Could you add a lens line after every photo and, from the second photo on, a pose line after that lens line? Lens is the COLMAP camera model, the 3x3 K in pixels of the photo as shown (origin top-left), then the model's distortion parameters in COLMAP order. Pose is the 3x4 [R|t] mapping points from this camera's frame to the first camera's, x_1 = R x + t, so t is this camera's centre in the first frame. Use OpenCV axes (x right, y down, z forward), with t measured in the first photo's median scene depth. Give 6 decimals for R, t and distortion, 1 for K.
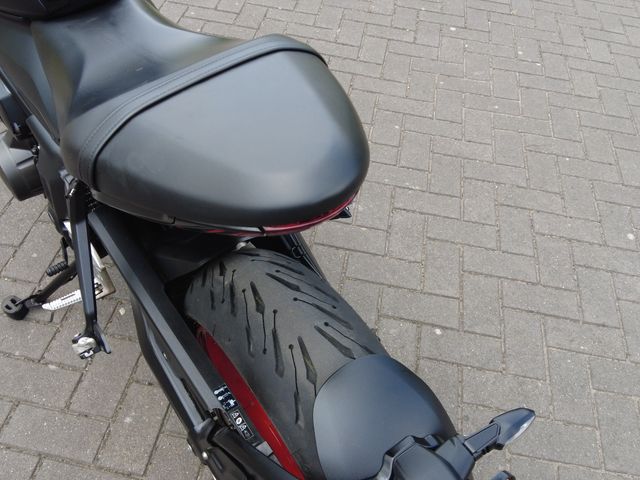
lens RADIAL K [[657.6, 0, 312.2], [0, 657.6, 238.5], [0, 0, 1]] dist [0.118297, -0.380943]
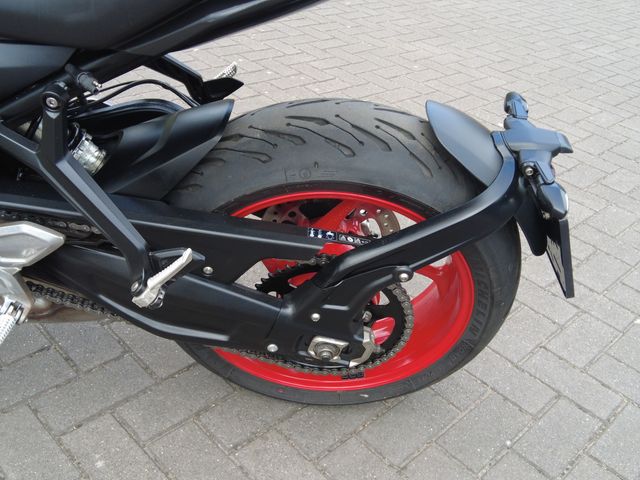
lens RADIAL K [[657.6, 0, 312.2], [0, 657.6, 238.5], [0, 0, 1]] dist [0.118297, -0.380943]
pose [[0.591085, -0.451830, 0.668182, -0.796641], [0.512462, 0.850072, 0.121493, 0.118865], [-0.622897, 0.270605, 0.734011, 0.289532]]
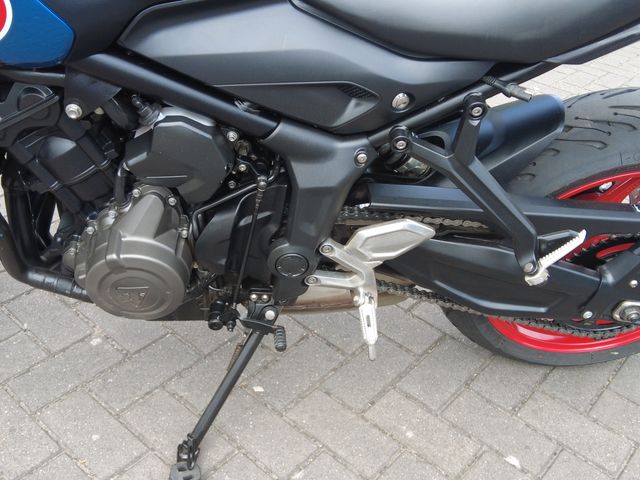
lens RADIAL K [[657.6, 0, 312.2], [0, 657.6, 238.5], [0, 0, 1]] dist [0.118297, -0.380943]
pose [[0.526058, -0.516739, 0.675458, -1.194070], [0.575623, 0.801003, 0.164478, -0.221858], [-0.626036, 0.302284, 0.718821, 0.565771]]
